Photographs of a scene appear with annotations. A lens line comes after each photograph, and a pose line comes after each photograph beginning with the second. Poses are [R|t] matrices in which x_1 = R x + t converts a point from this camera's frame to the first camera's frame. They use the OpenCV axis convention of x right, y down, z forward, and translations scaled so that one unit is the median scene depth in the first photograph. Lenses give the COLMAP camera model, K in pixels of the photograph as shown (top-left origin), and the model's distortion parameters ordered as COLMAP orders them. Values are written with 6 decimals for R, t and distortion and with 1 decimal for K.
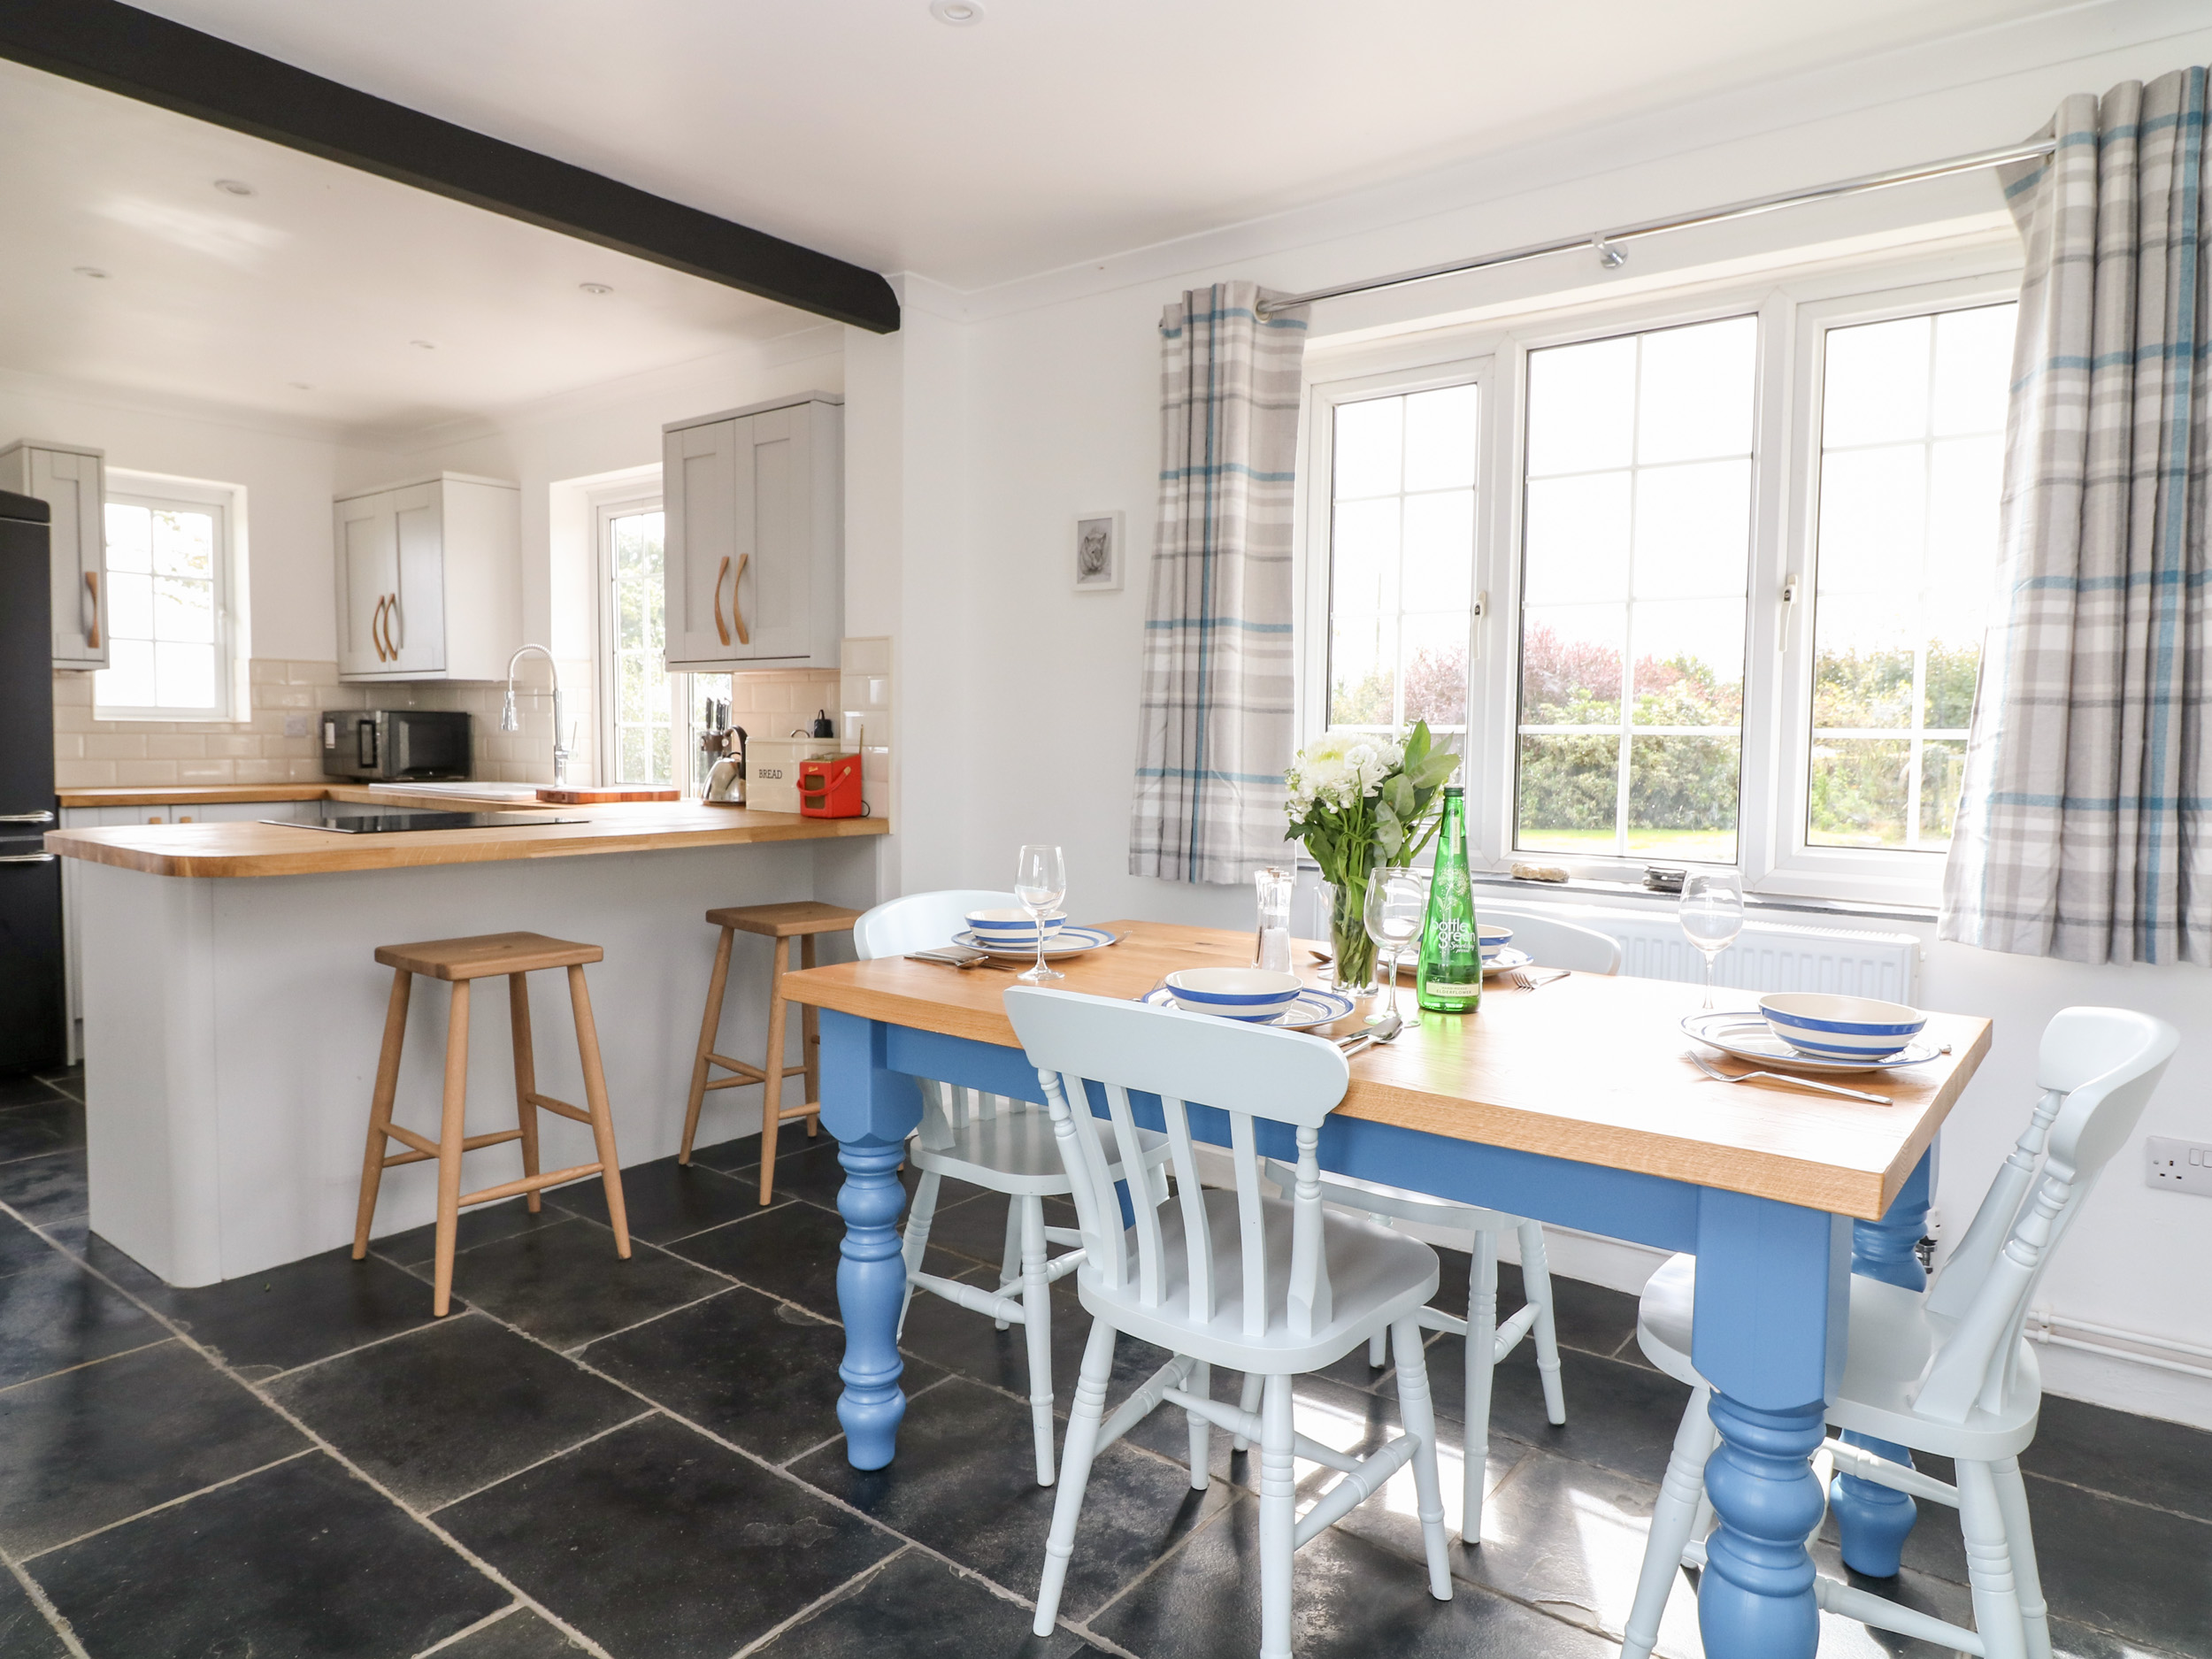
lens RADIAL K [[1358.0, 0, 1106.3], [0, 1358.0, 820.2], [0, 0, 1]] dist [-0.005364, -0.005770]
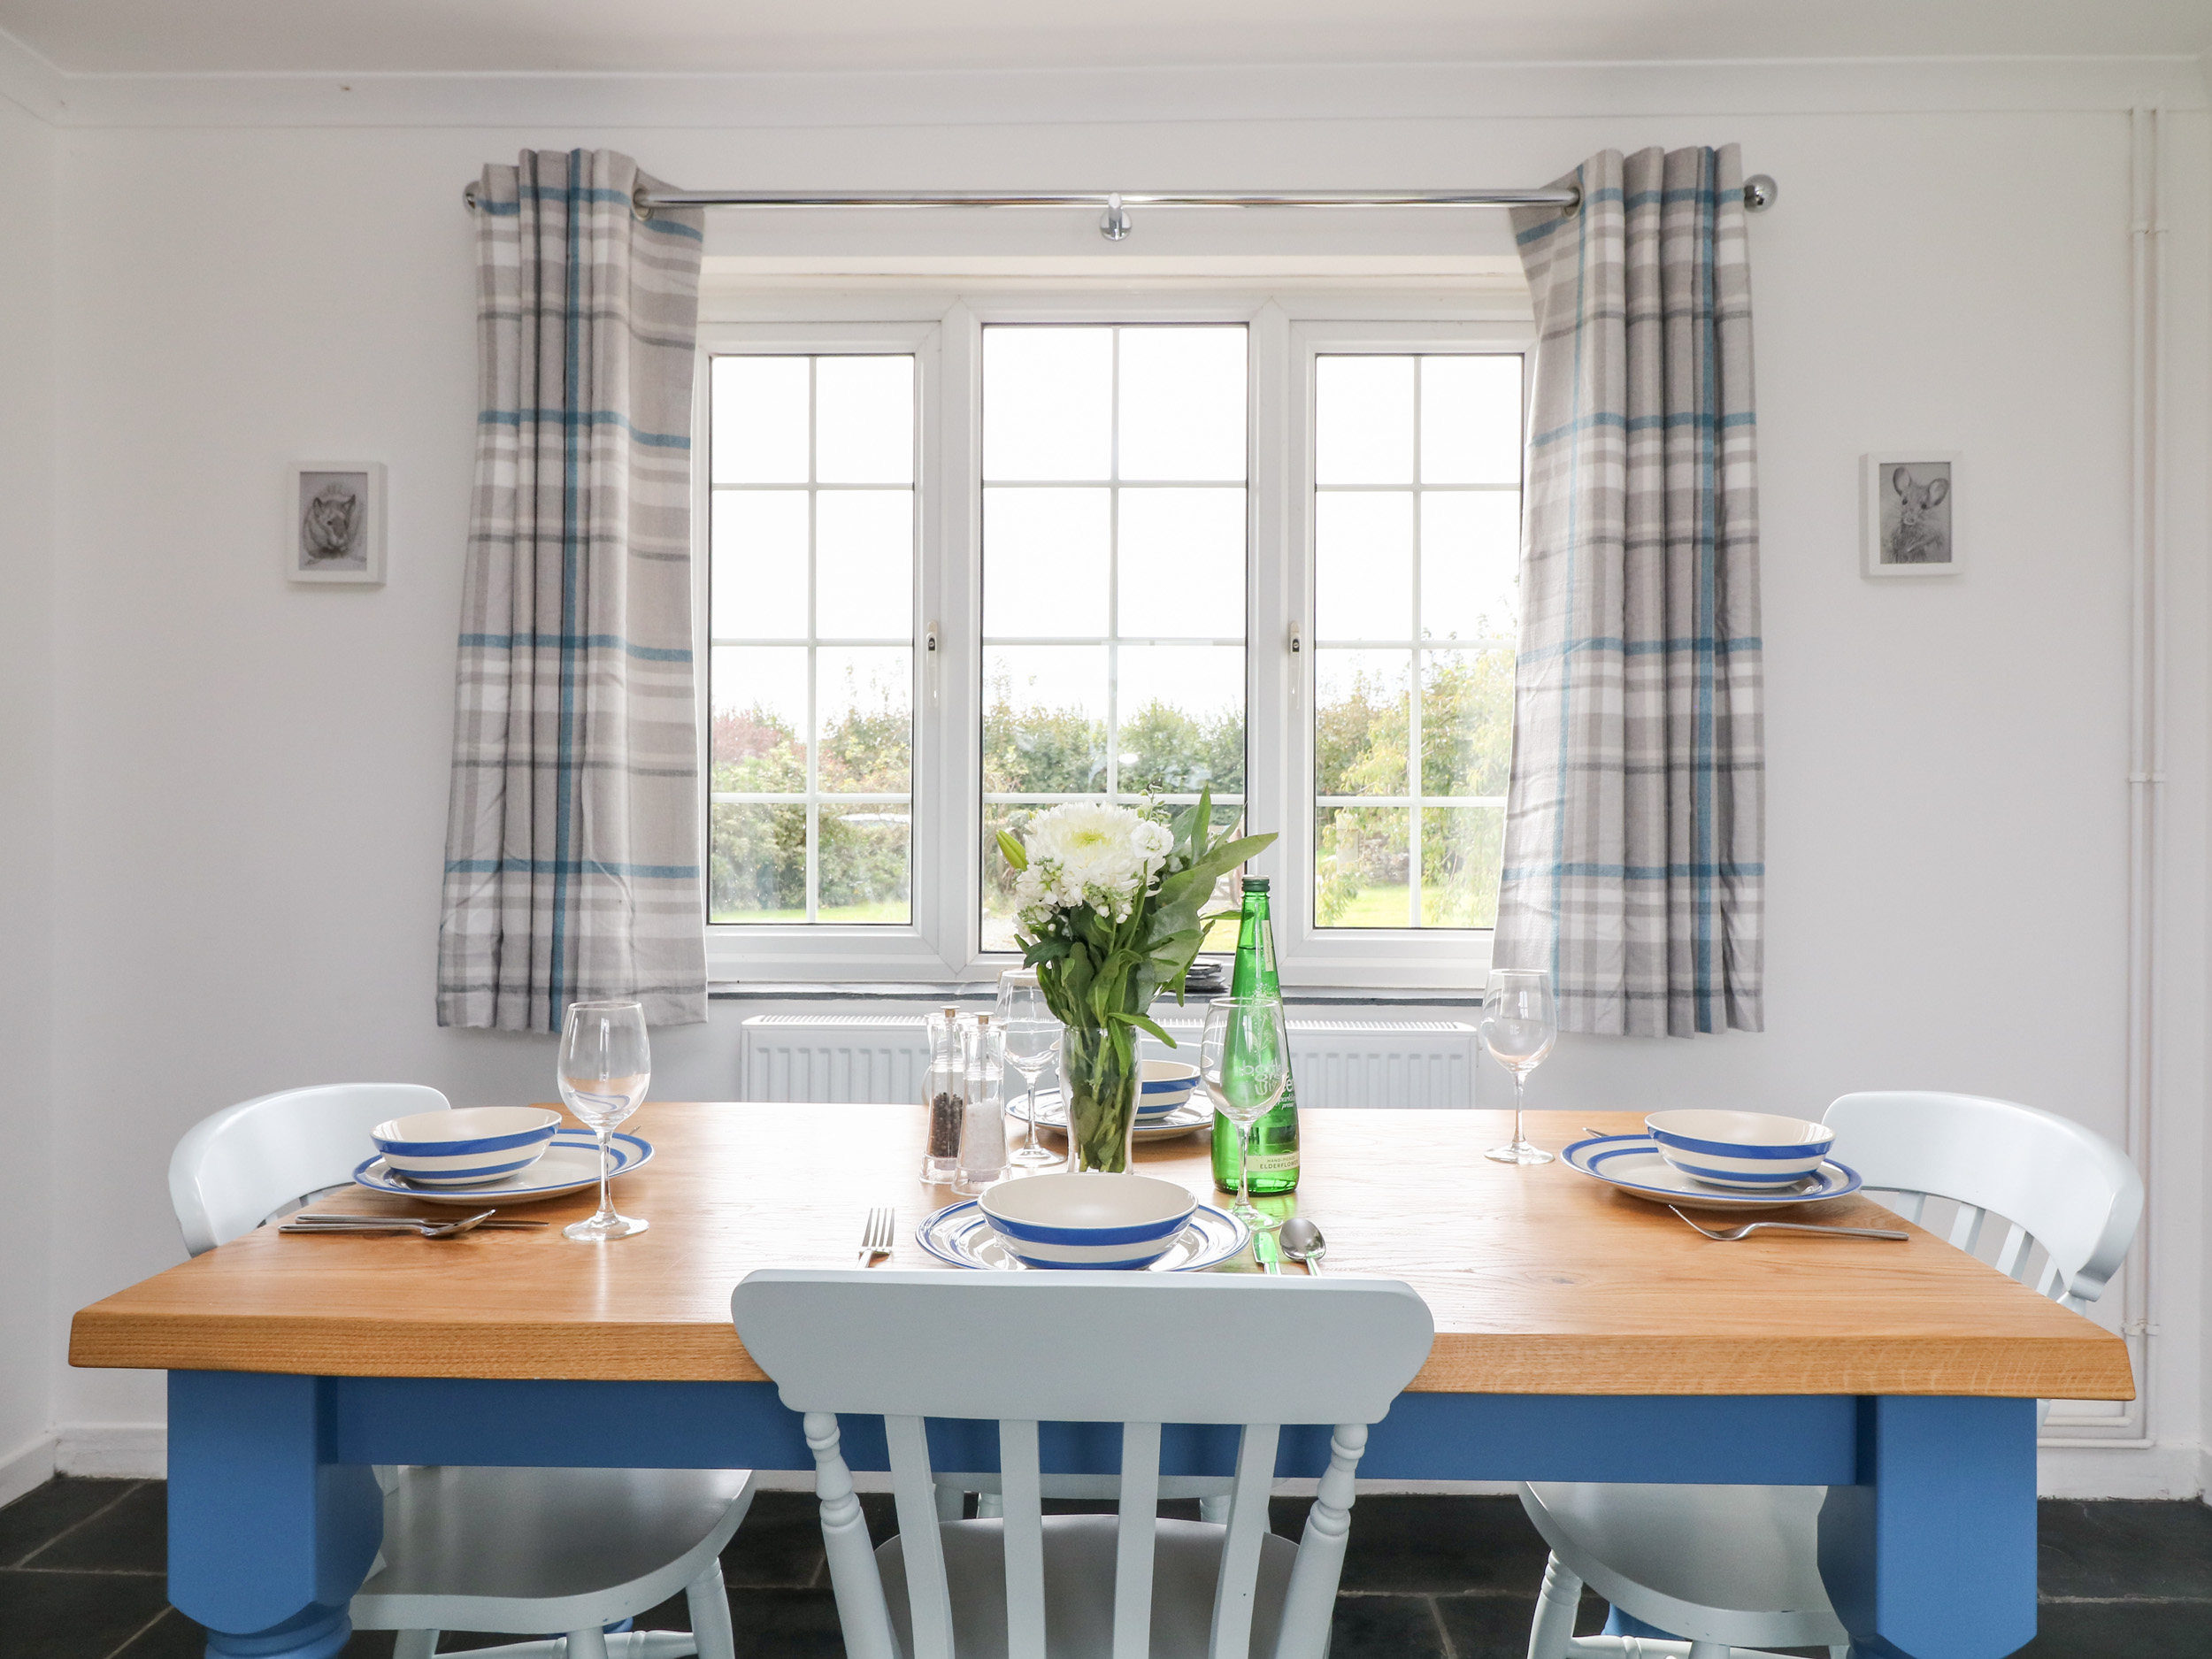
lens RADIAL K [[1600.9, 0, 1121.2], [0, 1600.9, 814.3], [0, 0, 1]] dist [0.001626, -0.004770]
pose [[0.804321, -0.009495, 0.594120, -0.179833], [0.042551, 0.998226, -0.041652, -0.015370], [-0.592670, 0.058782, 0.803297, 0.207182]]
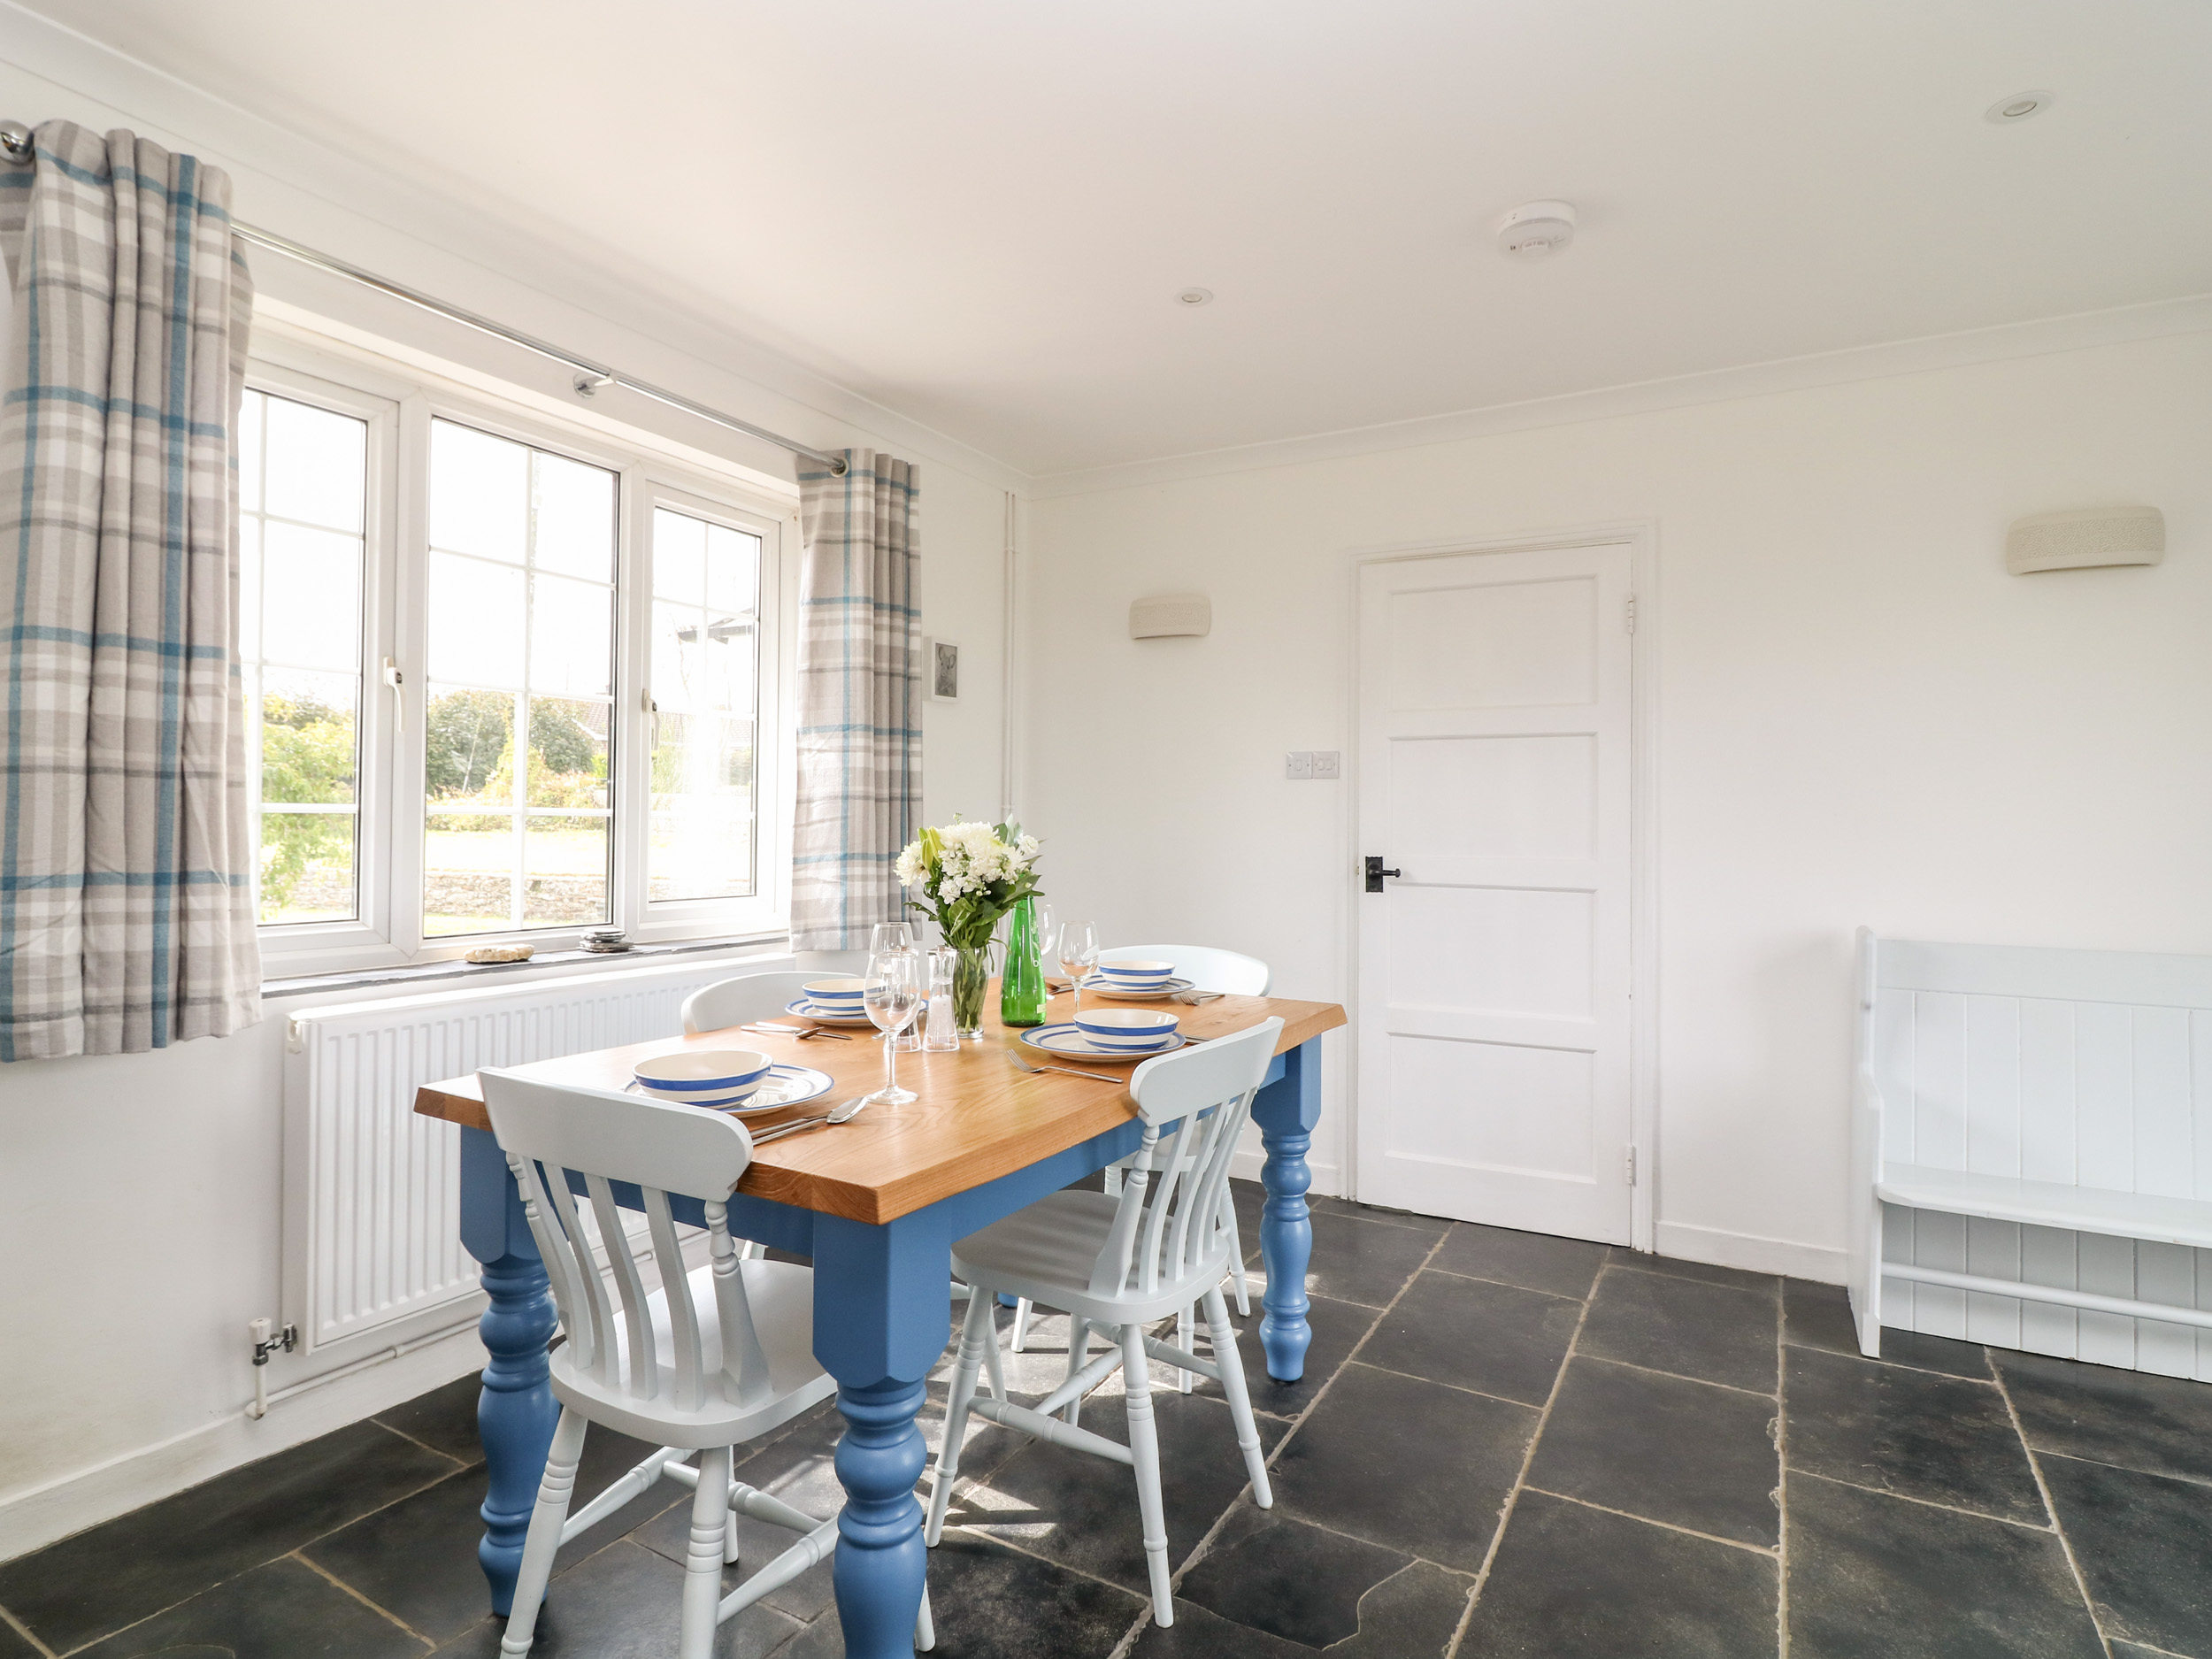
lens RADIAL K [[1145.2, 0, 1095.8], [0, 1145.2, 811.7], [0, 0, 1]] dist [0.000106, -0.014589]
pose [[-0.122765, -0.003697, 0.992429, -0.532950], [0.048710, 0.998765, 0.009746, -0.049771], [-0.991240, 0.049538, -0.122434, 0.628476]]
